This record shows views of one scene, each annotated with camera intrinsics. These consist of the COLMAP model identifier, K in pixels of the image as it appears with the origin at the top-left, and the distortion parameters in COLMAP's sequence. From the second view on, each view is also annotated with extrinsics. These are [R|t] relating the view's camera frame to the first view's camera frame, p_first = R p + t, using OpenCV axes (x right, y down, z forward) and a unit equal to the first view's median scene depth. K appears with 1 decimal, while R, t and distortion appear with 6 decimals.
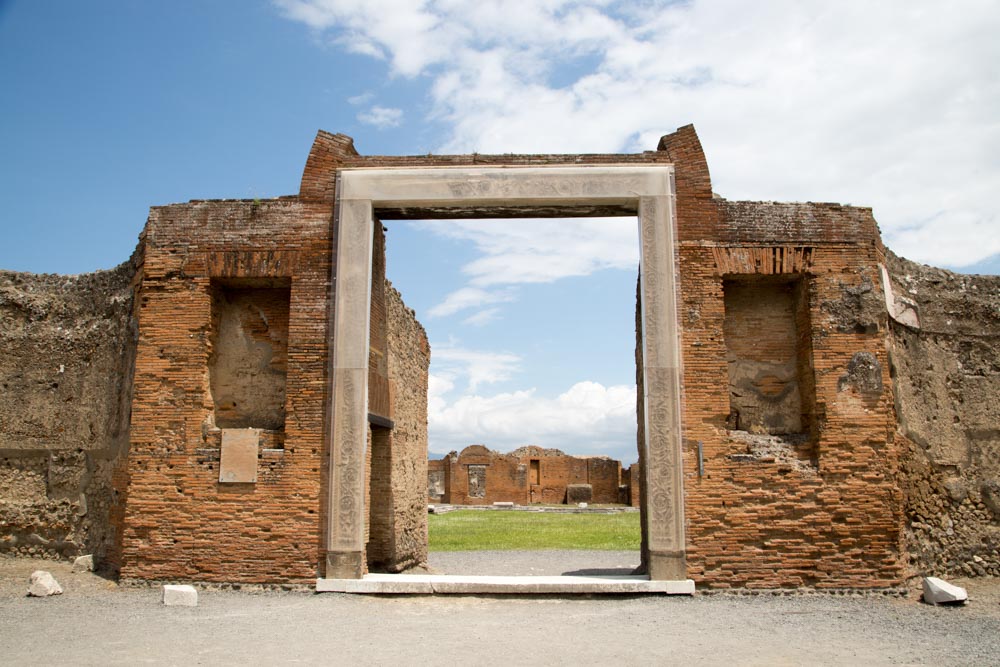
lens RADIAL K [[757.1, 0, 501.7], [0, 757.1, 346.6], [0, 0, 1]] dist [-0.109589, 0.083572]
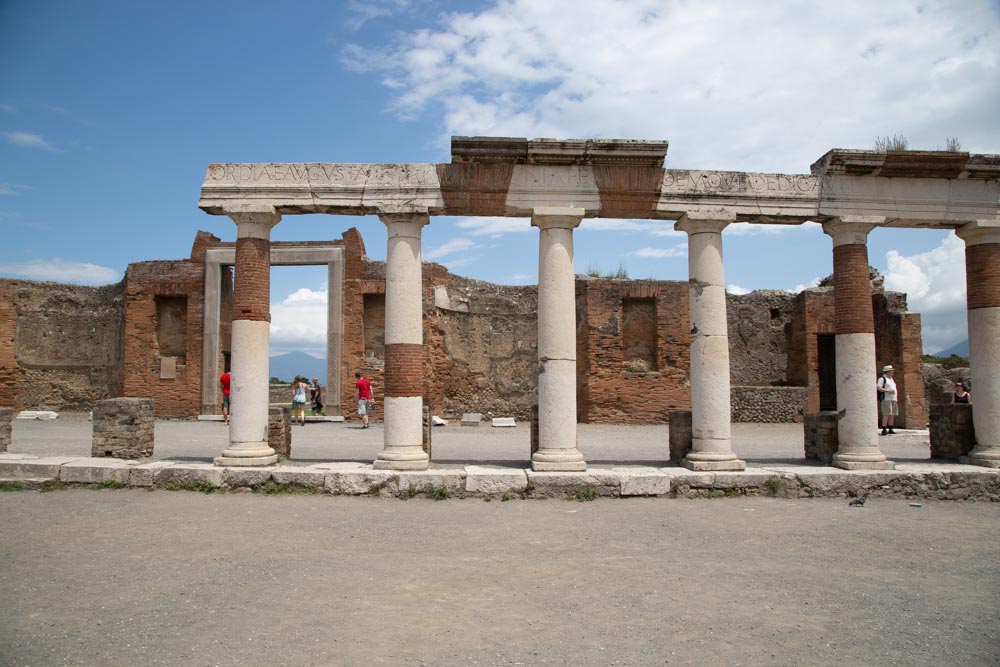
lens RADIAL K [[682.1, 0, 500.0], [0, 682.1, 333.5], [0, 0, 1]] dist [-0.121550, 0.070371]
pose [[0.999414, -0.000717, 0.034220, 0.625496], [-0.002708, 0.994990, 0.099935, -0.177275], [-0.034121, -0.099969, 0.994405, -1.134913]]
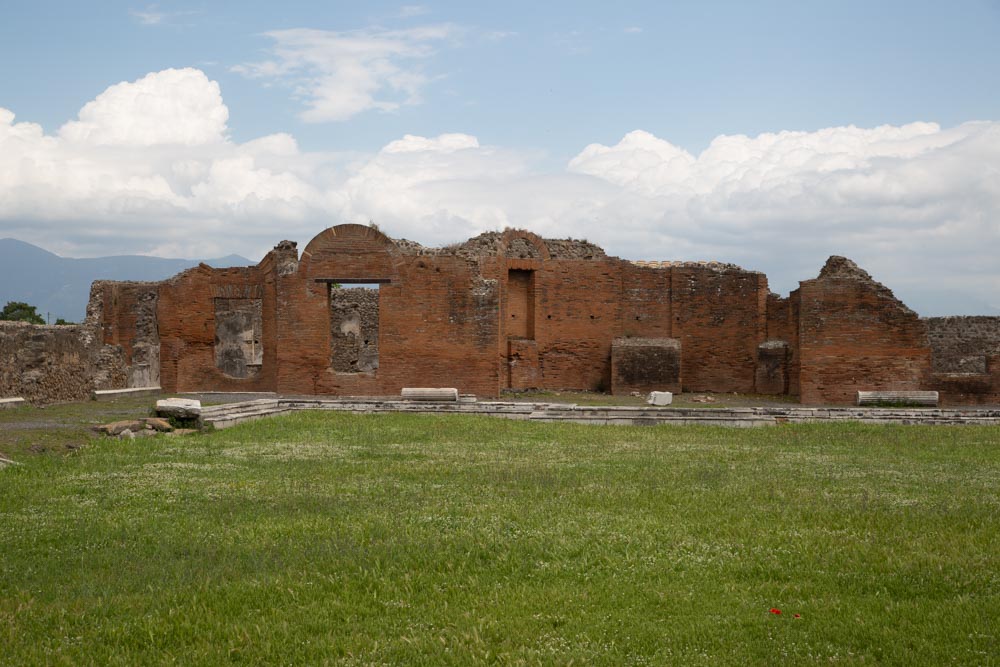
lens RADIAL K [[1621.8, 0, 500.0], [0, 1621.8, 333.5], [0, 0, 1]] dist [0.246742, 0.018450]
pose [[0.999539, 0.005025, 0.029938, 0.012191], [-0.010170, 0.984644, 0.174278, 0.051031], [-0.028602, -0.174503, 0.984241, 0.267562]]
